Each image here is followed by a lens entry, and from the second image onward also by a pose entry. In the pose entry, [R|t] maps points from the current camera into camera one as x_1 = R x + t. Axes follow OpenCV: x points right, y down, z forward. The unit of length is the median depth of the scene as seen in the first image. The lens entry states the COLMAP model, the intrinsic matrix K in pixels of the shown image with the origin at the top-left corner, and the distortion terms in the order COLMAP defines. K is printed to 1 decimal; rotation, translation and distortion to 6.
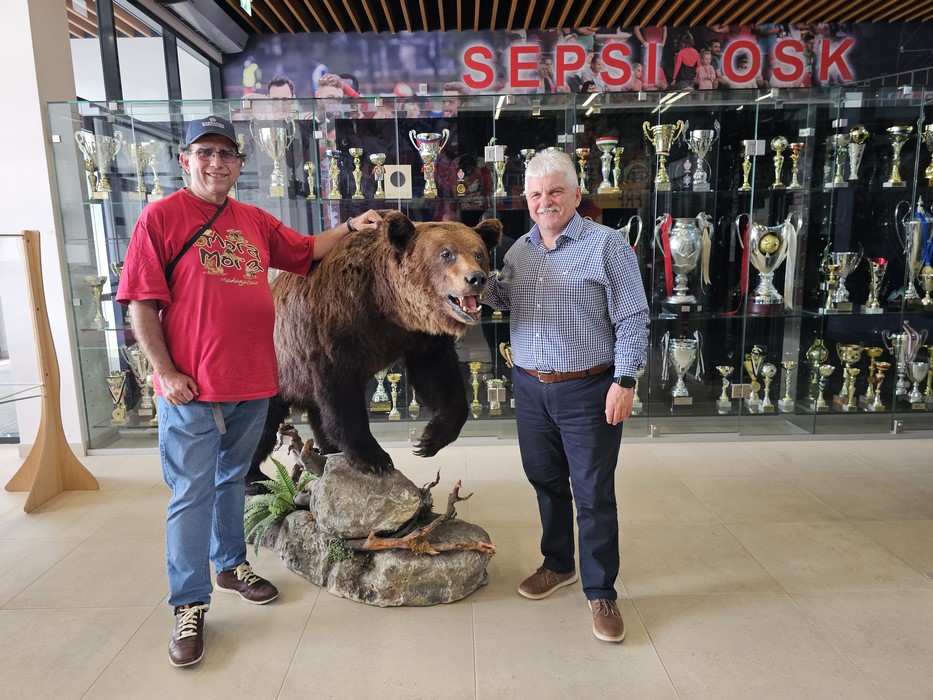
lens RADIAL K [[626.0, 0, 459.9], [0, 626.0, 346.2], [0, 0, 1]] dist [0.043825, -0.024213]
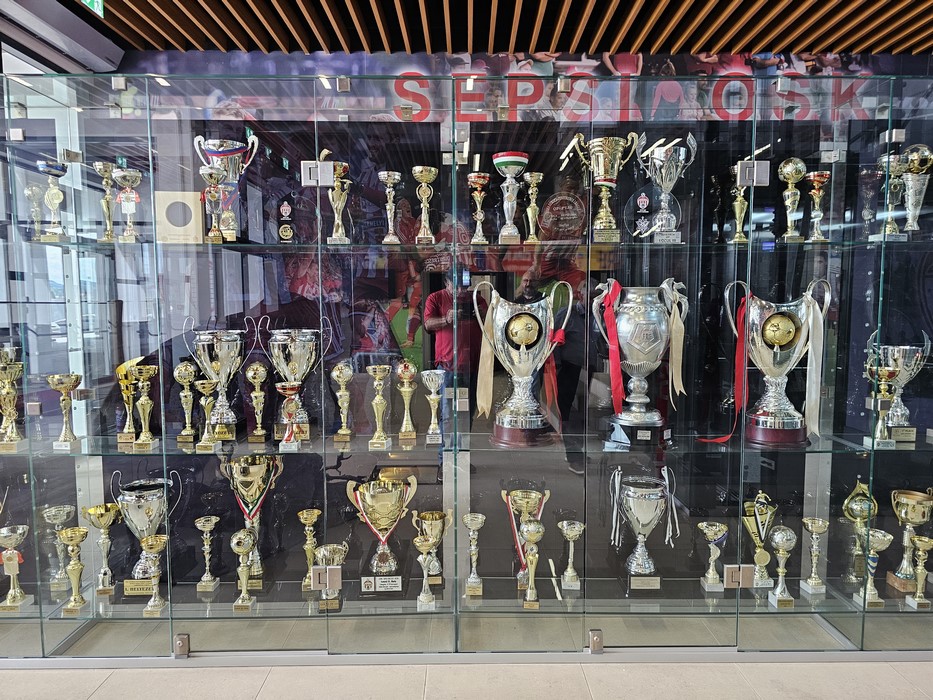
lens RADIAL K [[626.0, 0, 470.2], [0, 626.0, 357.5], [0, 0, 1]] dist [0.043825, -0.024213]
pose [[0.999799, 0.016929, 0.010702, 0.177507], [-0.016030, 0.996736, -0.079127, -0.080212], [-0.012007, 0.078939, 0.996807, 0.381939]]
